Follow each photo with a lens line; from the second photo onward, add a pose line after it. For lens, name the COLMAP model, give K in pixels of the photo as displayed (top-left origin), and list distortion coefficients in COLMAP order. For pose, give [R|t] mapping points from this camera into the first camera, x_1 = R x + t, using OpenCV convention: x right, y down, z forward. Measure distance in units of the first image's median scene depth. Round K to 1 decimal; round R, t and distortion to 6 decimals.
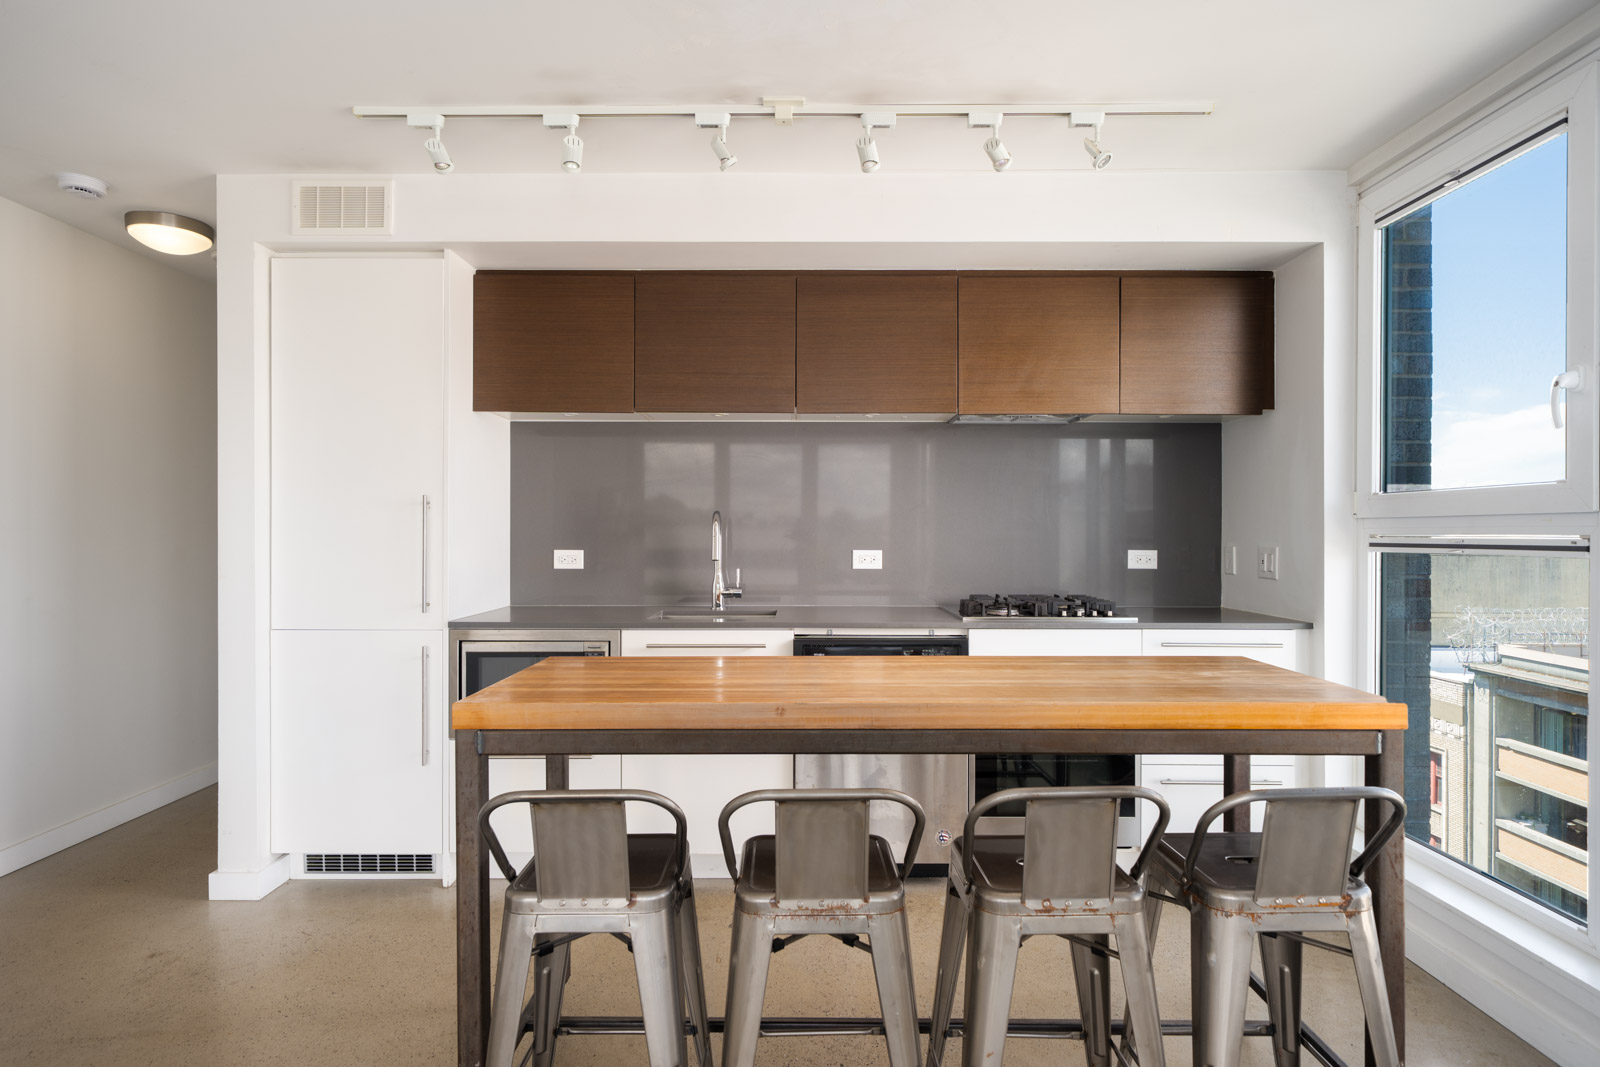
lens RADIAL K [[832.7, 0, 798.1], [0, 832.7, 534.5], [0, 0, 1]] dist [0.002902, 0.000332]
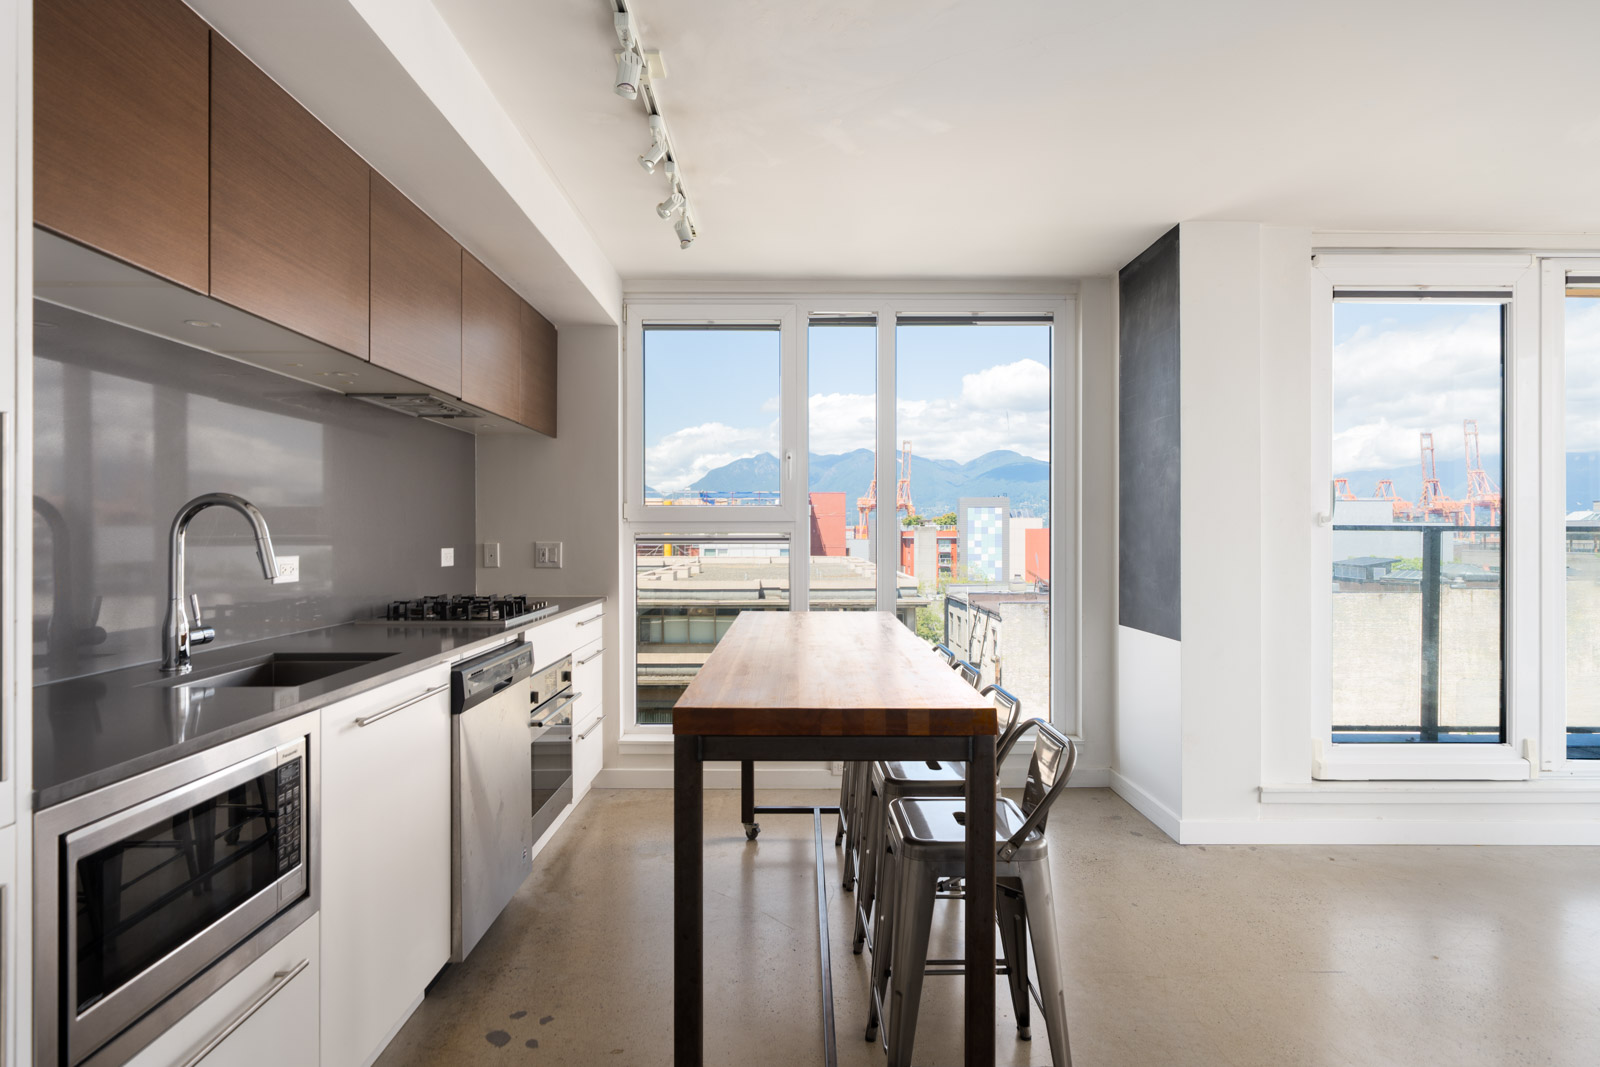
lens RADIAL K [[832.7, 0, 798.1], [0, 832.7, 534.5], [0, 0, 1]] dist [0.002902, 0.000332]
pose [[-0.009115, -0.003368, 0.999953, -0.749154], [0.004031, 0.999986, 0.003405, -0.001038], [-0.999950, 0.004062, -0.009101, 0.673388]]
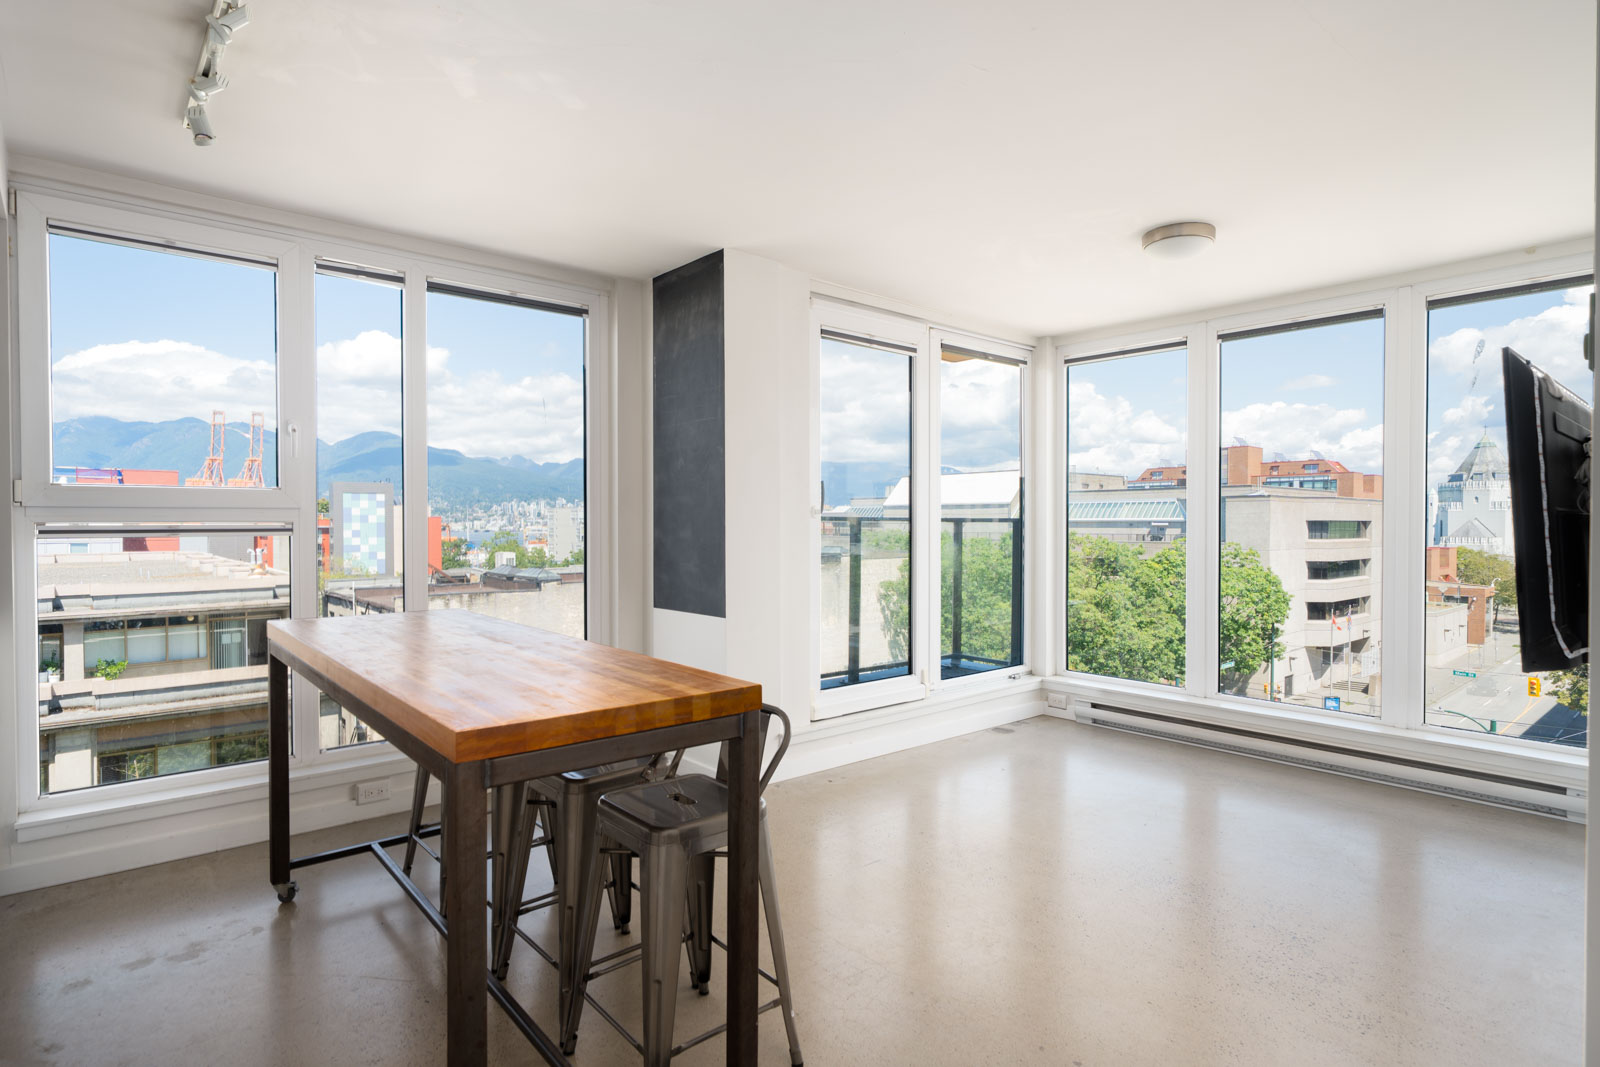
lens RADIAL K [[836.4, 0, 800.0], [0, 836.4, 533.5], [0, 0, 1]] dist [0.000284, 0.000953]
pose [[-0.655109, -0.012256, 0.755435, -0.676030], [0.002322, 0.999831, 0.018235, -0.003221], [-0.755531, 0.013700, -0.654970, 0.898381]]
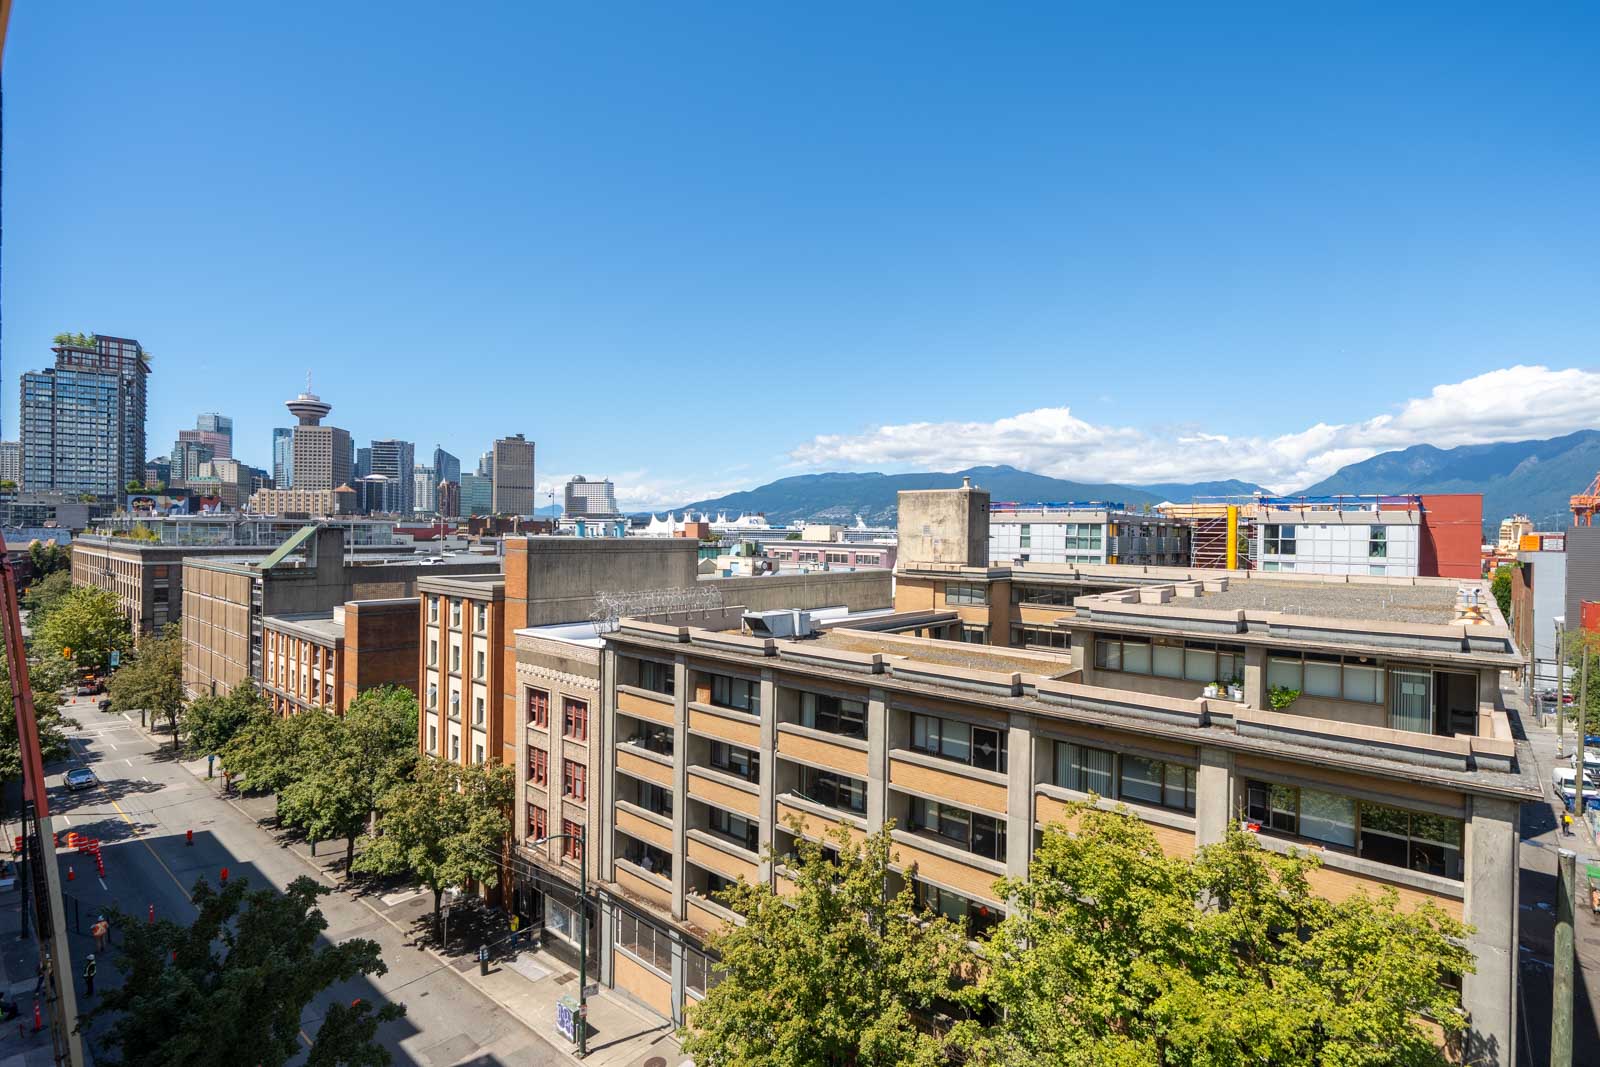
lens RADIAL K [[761.7, 0, 792.6], [0, 761.7, 535.0], [0, 0, 1]] dist [-0.000677, 0.000028]
pose [[0.659569, 0.002777, 0.751639, 0.652268], [-0.009424, 0.999945, 0.004576, -0.154099], [-0.751585, -0.010102, 0.659559, -0.546837]]
